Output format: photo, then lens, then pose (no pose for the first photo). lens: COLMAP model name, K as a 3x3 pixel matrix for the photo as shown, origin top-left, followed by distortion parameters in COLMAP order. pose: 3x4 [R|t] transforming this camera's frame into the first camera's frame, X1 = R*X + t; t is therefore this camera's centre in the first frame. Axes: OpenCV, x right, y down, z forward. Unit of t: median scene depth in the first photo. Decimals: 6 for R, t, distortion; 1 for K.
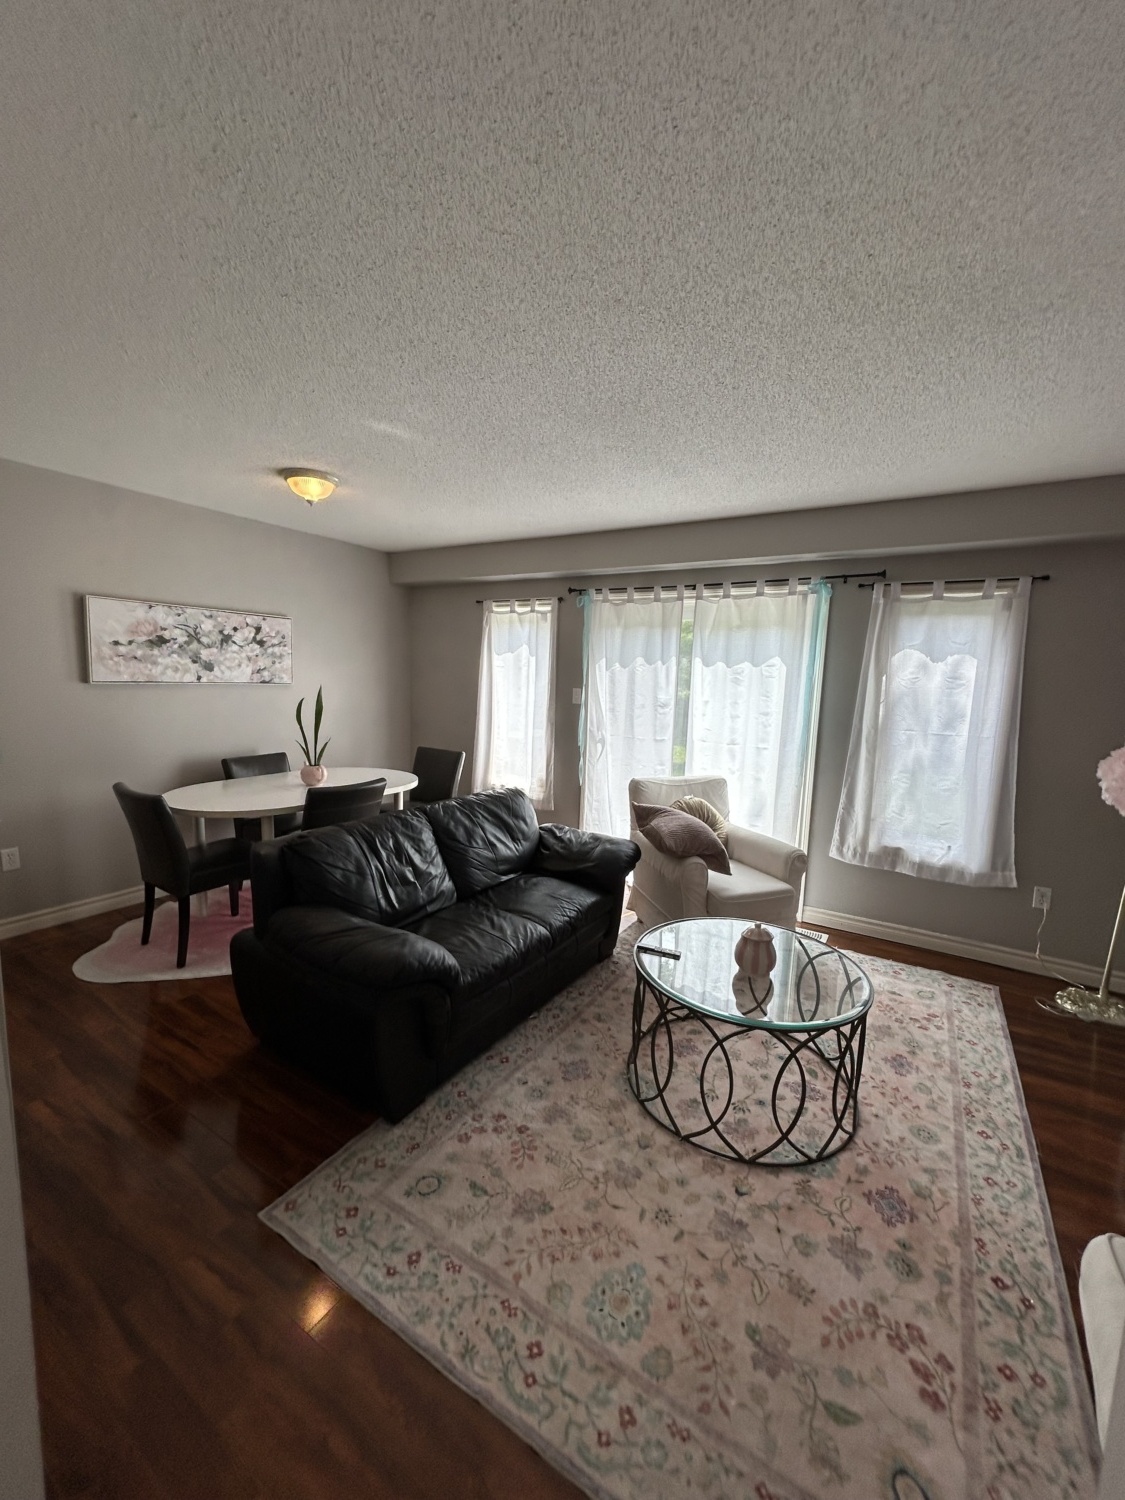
lens RADIAL K [[606.1, 0, 560.2], [0, 606.1, 748.3], [0, 0, 1]] dist [0.003625, -0.000137]
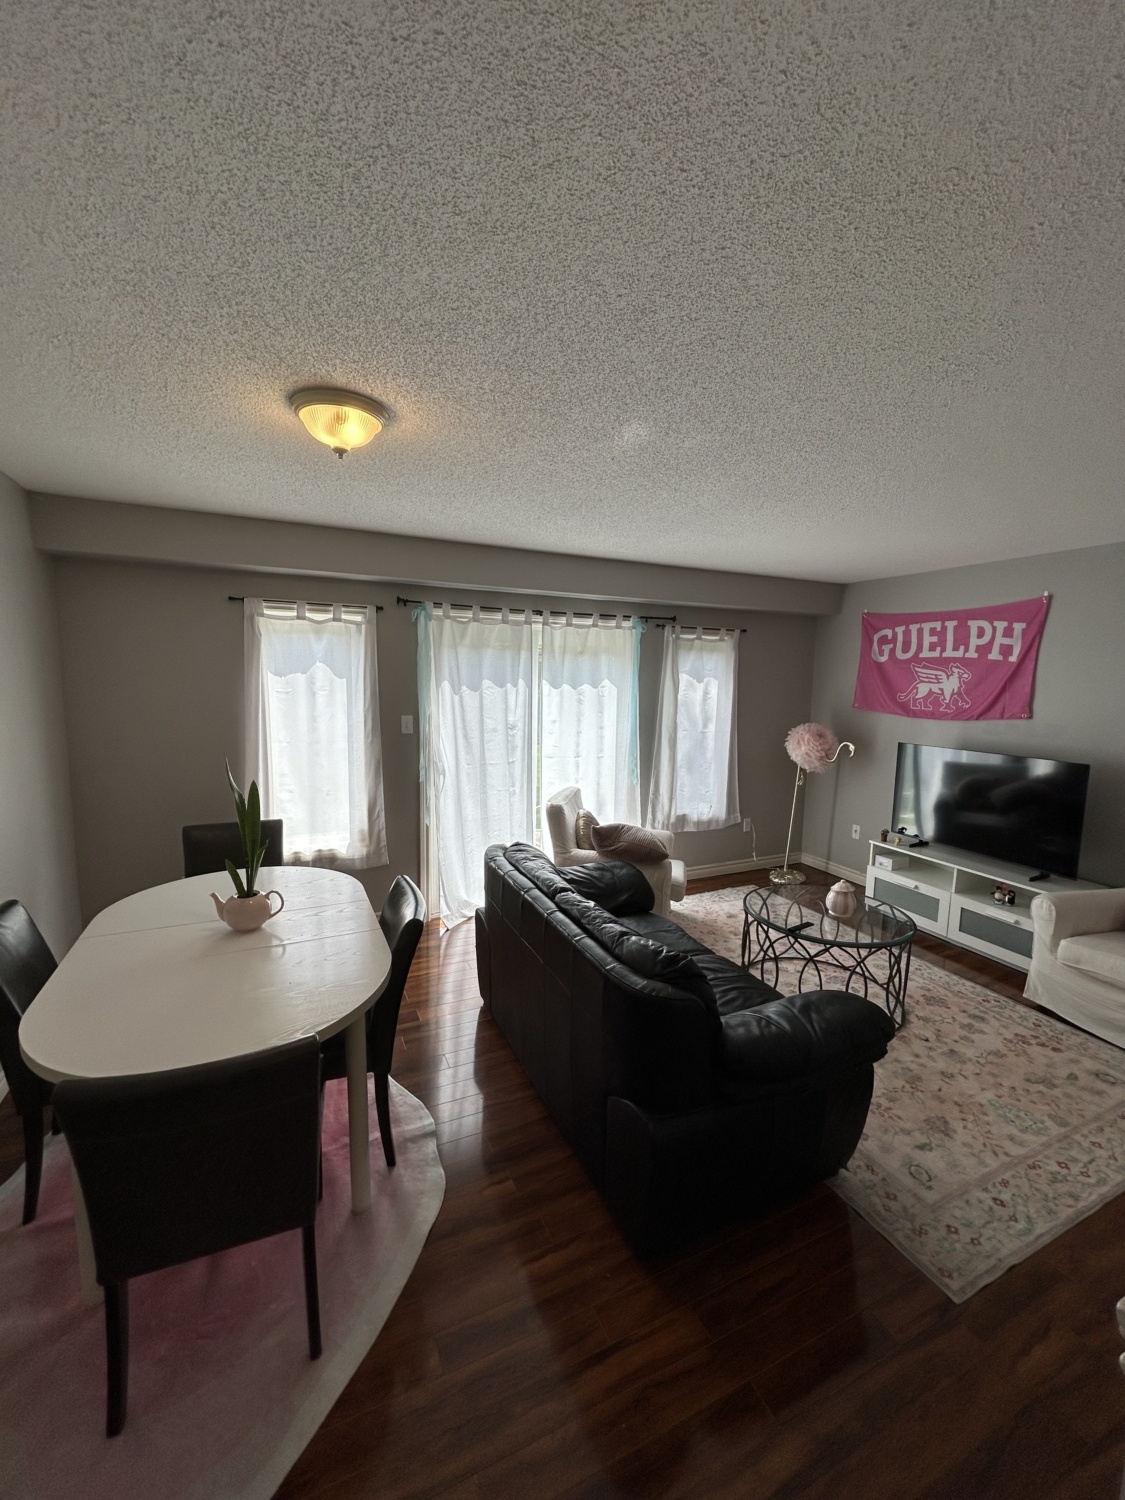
lens RADIAL K [[606.1, 0, 563.0], [0, 606.1, 750.3], [0, 0, 1]] dist [0.003625, -0.000137]
pose [[0.538845, -0.127357, 0.832722, -0.780422], [0.102216, 0.991087, 0.085435, -0.138168], [-0.836181, 0.039081, 0.547060, 0.482158]]
